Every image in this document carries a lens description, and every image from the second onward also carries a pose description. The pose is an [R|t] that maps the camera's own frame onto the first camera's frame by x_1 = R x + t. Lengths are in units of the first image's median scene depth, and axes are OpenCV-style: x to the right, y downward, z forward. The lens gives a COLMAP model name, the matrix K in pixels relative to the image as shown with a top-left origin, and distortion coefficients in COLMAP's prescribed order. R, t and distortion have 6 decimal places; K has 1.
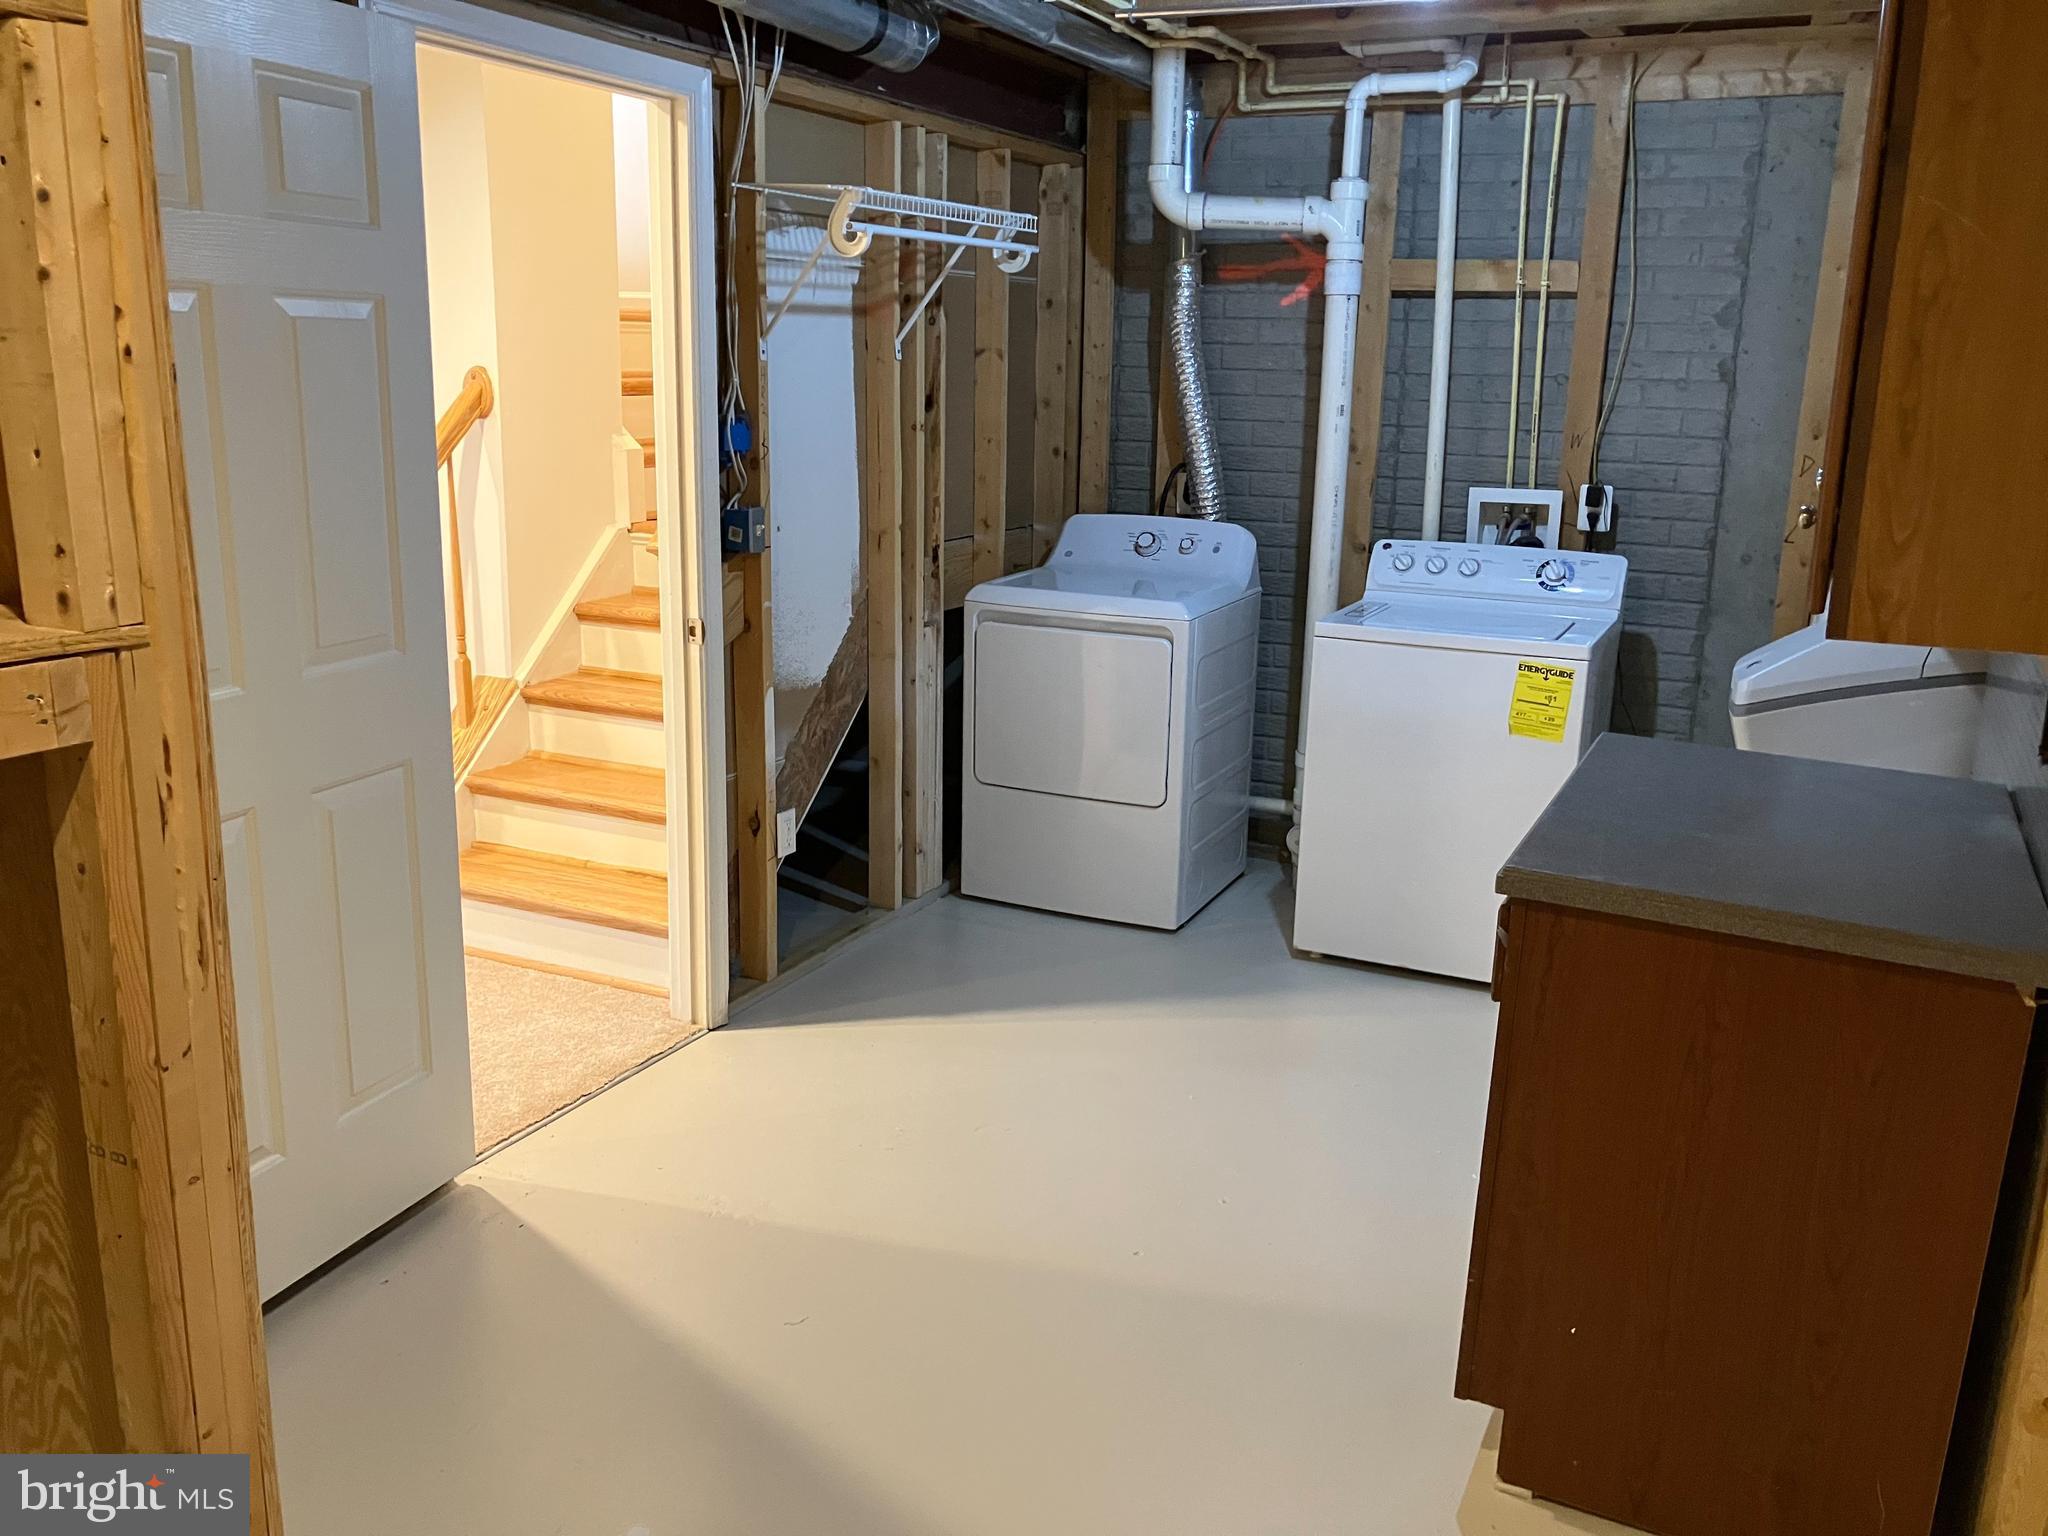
lens RADIAL K [[1696.6, 0, 1022.9], [0, 1696.6, 763.1], [0, 0, 1]] dist [0.009295, 0.002984]
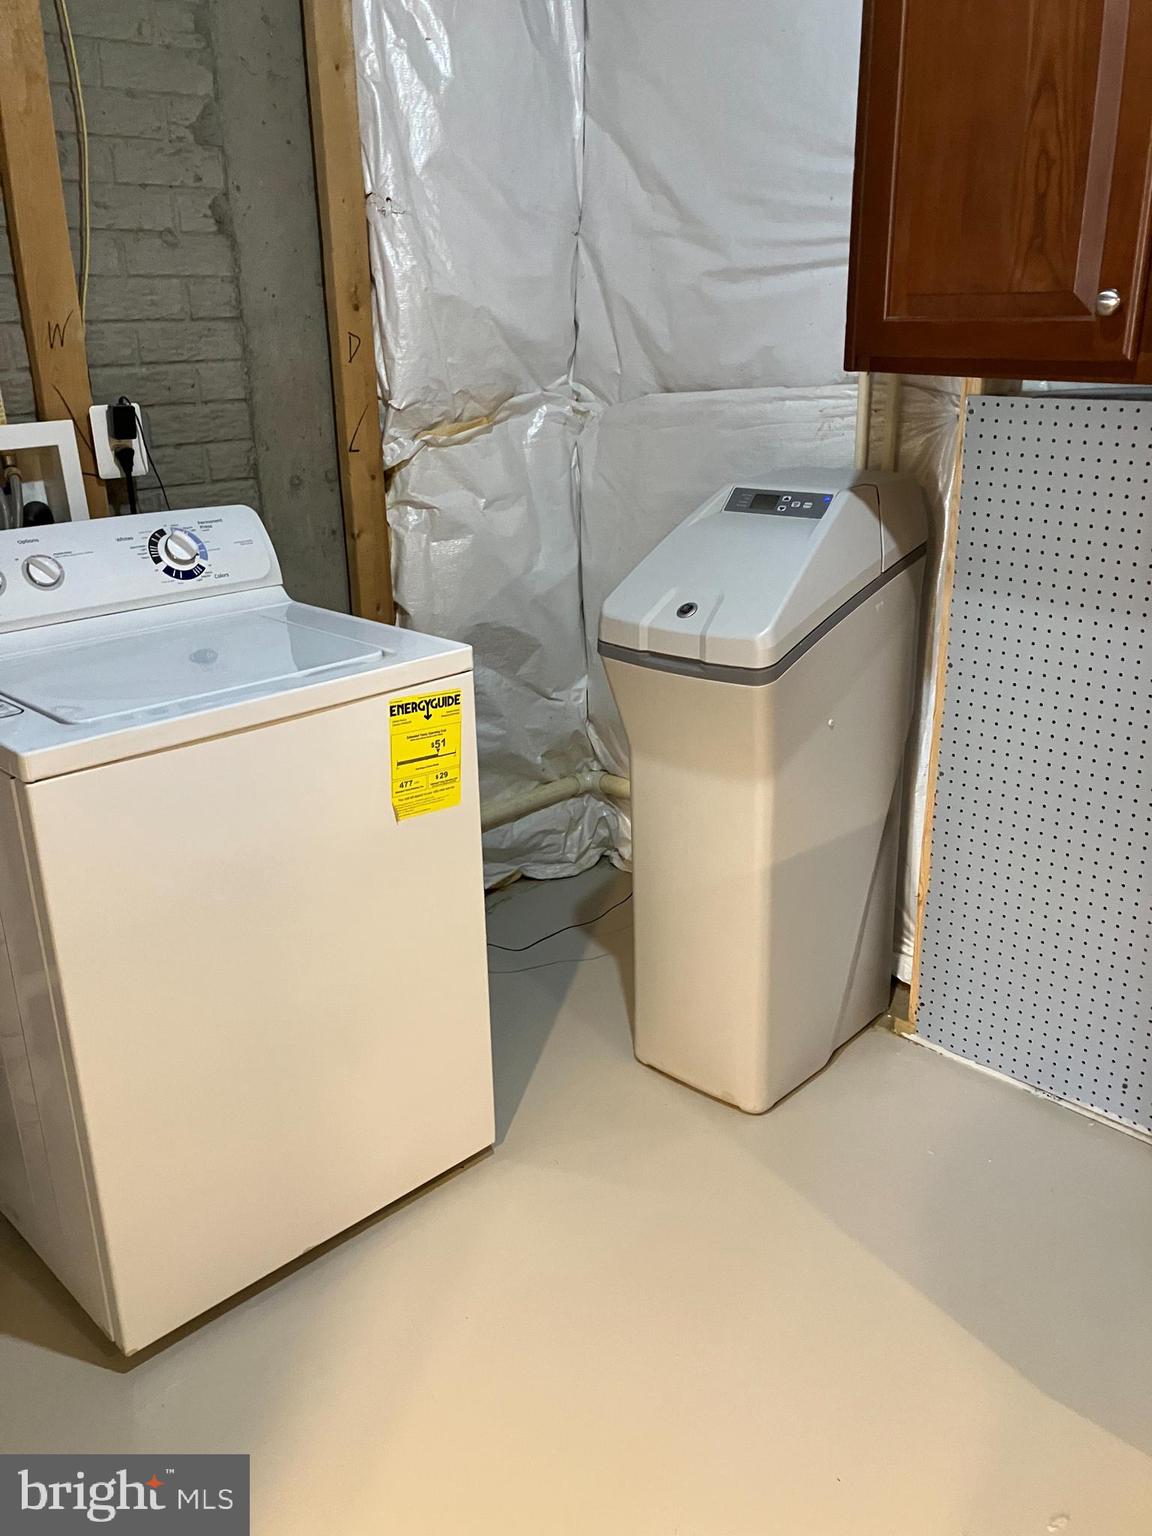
lens RADIAL K [[1272.5, 0, 575.1], [0, 1272.5, 776.3], [0, 0, 1]] dist [0.009295, 0.002984]
pose [[0.342173, -0.354628, 0.870148, -0.070668], [0.248865, 0.927179, 0.280008, -0.129158], [-0.906082, 0.120738, 0.405510, 0.687832]]
